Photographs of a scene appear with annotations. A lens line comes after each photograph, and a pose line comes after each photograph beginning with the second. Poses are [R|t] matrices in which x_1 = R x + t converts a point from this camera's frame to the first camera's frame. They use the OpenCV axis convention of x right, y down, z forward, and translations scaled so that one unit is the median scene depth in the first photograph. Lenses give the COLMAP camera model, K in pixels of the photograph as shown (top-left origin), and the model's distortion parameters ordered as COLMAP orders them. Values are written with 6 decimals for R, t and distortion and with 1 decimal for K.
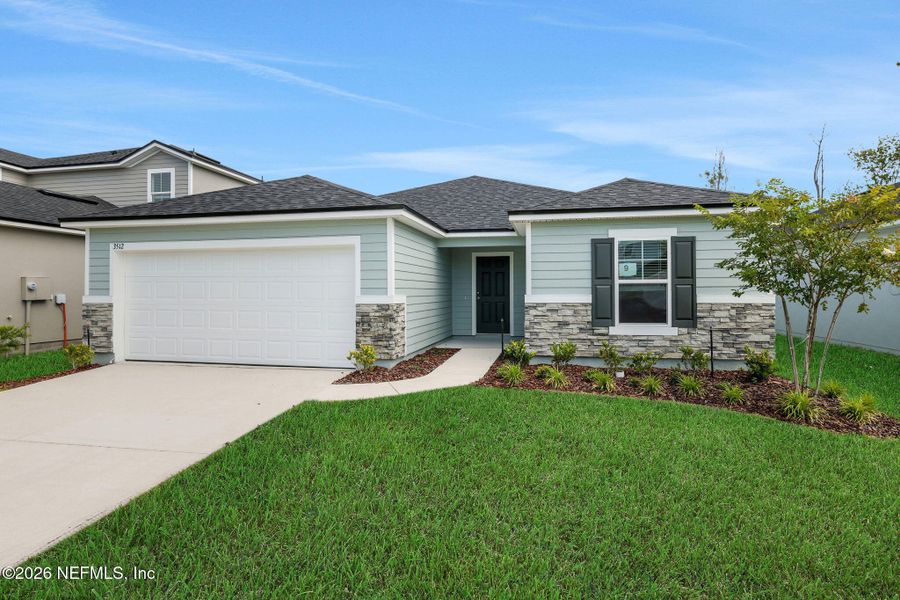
lens RADIAL K [[390.1, 0, 493.0], [0, 390.1, 279.6], [0, 0, 1]] dist [-0.000767, 0.000129]
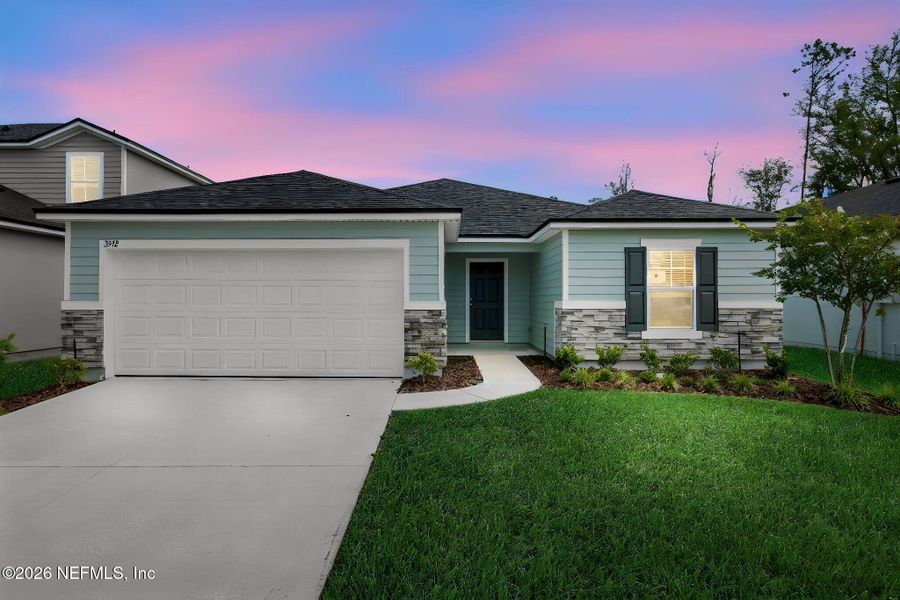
lens RADIAL K [[411.2, 0, 448.1], [0, 411.2, 285.0], [0, 0, 1]] dist [-0.000901, -0.000578]
pose [[0.987355, 0.007673, 0.158340, -0.395533], [-0.007118, 0.999966, -0.004075, 0.004467], [-0.158366, 0.002897, 0.987376, -0.014137]]
